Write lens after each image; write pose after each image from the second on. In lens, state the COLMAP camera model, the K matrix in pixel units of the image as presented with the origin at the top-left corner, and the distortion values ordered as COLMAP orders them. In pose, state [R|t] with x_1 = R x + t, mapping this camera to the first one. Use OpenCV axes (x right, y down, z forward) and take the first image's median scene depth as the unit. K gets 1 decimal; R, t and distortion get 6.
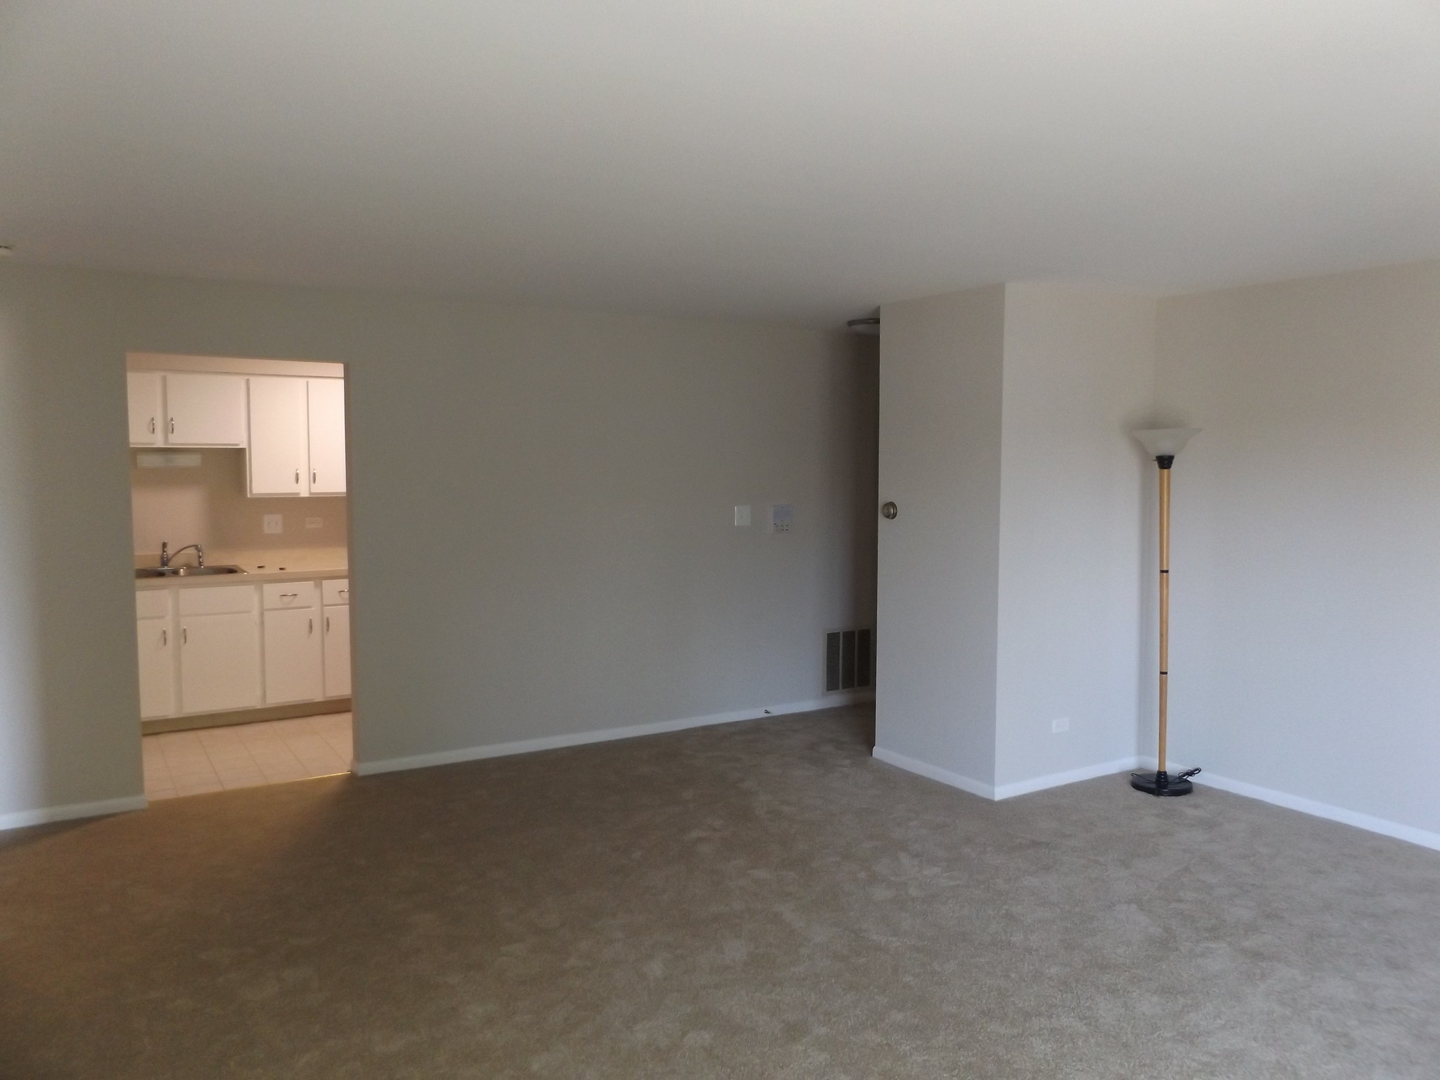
lens RADIAL K [[1081.4, 0, 720.0], [0, 1081.4, 540.0], [0, 0, 1]] dist [-0.010870, 0.003521]
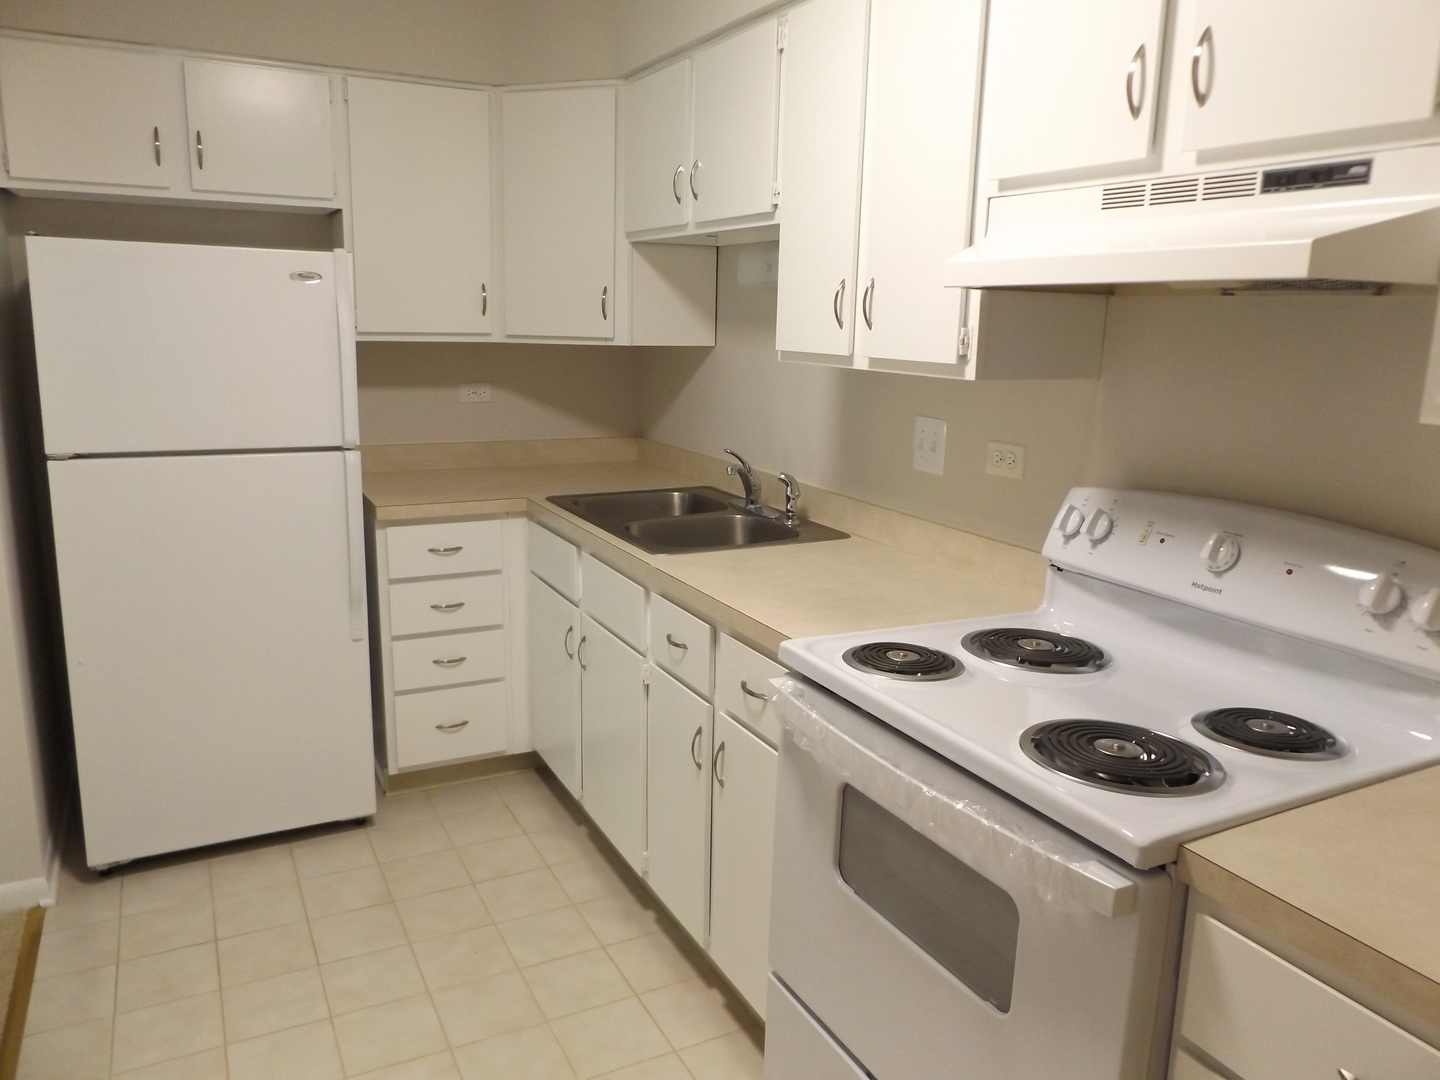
lens RADIAL K [[1081.4, 0, 720.0], [0, 1081.4, 540.0], [0, 0, 1]] dist [-0.010870, 0.003521]
pose [[-0.070951, 0.200711, -0.977078, -0.067702], [-0.087619, 0.974506, 0.206545, -0.054397], [0.993624, 0.100265, -0.051556, 1.005246]]
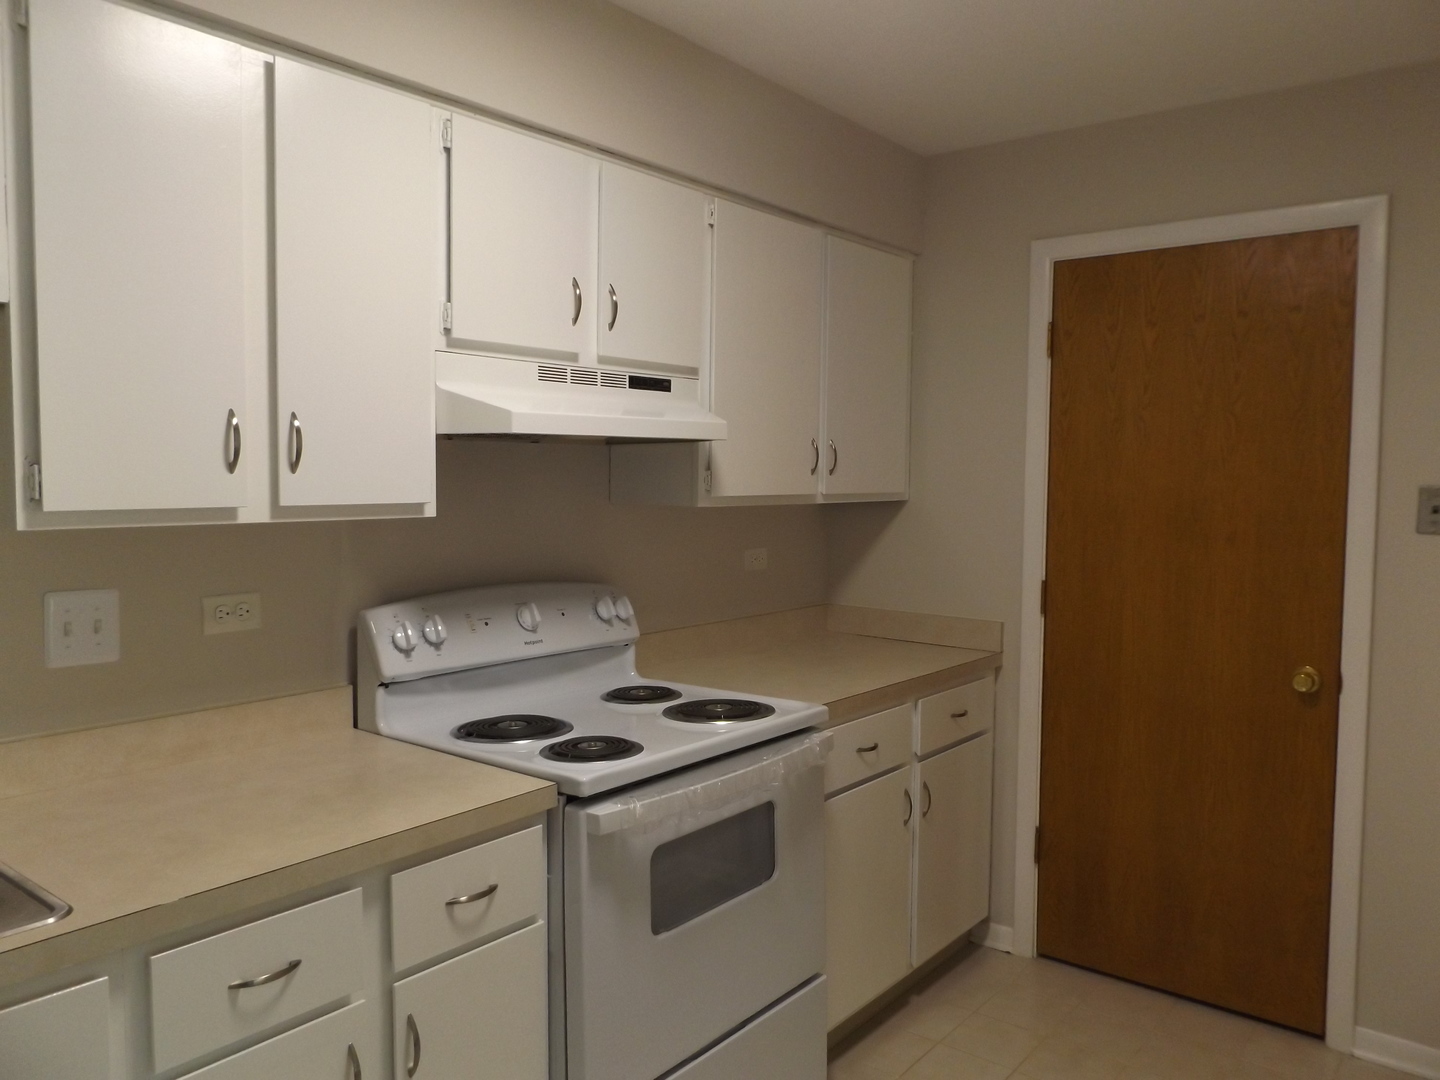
lens RADIAL K [[1081.4, 0, 720.0], [0, 1081.4, 540.0], [0, 0, 1]] dist [-0.010870, 0.003521]
pose [[0.938882, -0.018823, 0.343725, -0.379534], [0.019623, 0.999807, 0.001152, -0.035189], [-0.343680, 0.005663, 0.939070, 0.748832]]
